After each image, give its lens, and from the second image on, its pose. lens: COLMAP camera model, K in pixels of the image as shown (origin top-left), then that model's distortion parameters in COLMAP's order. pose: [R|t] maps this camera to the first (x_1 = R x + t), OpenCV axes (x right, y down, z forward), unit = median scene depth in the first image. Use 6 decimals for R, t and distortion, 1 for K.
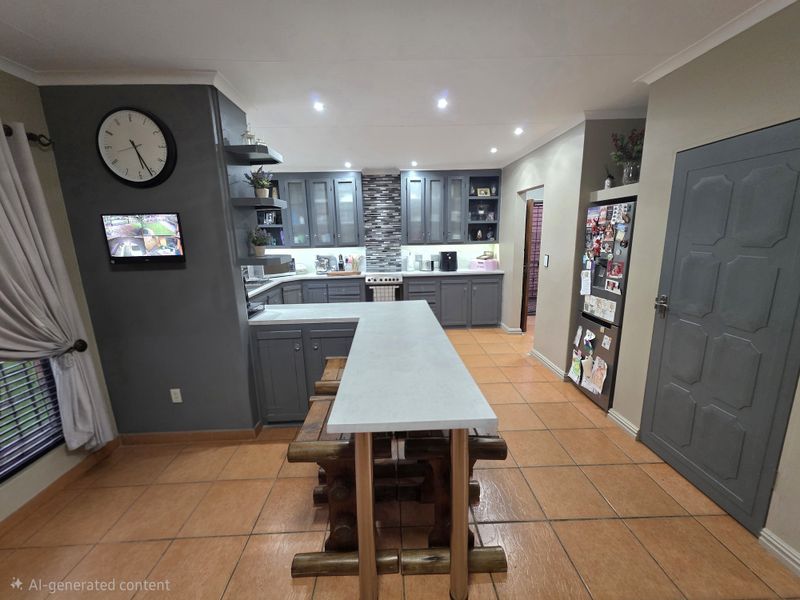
lens RADIAL K [[321.1, 0, 400.0], [0, 321.1, 300.0], [0, 0, 1]] dist [0.000189, -0.000129]
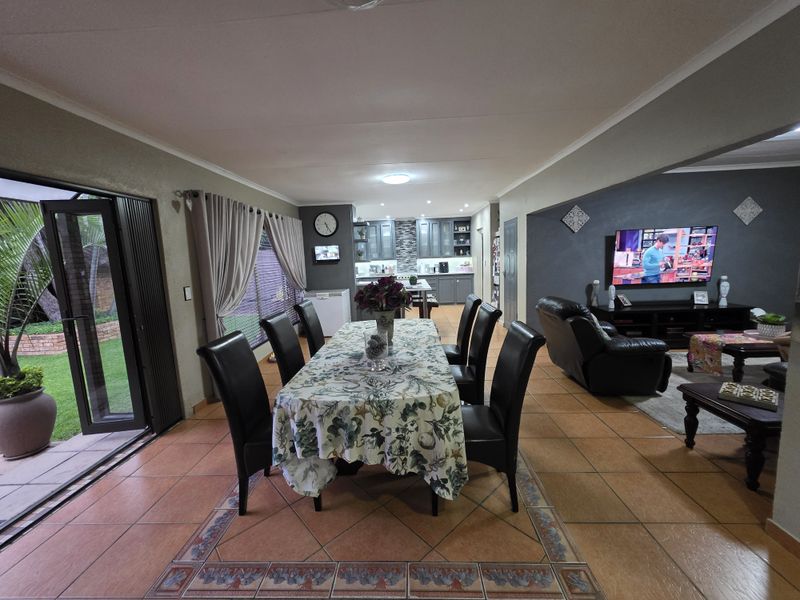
lens RADIAL K [[321.1, 0, 400.0], [0, 321.1, 300.0], [0, 0, 1]] dist [0.000189, -0.000129]
pose [[0.997439, -0.006396, -0.071238, 0.037356], [0.001543, 0.997686, -0.067975, 0.183494], [0.071508, 0.067691, 0.995140, -0.785709]]
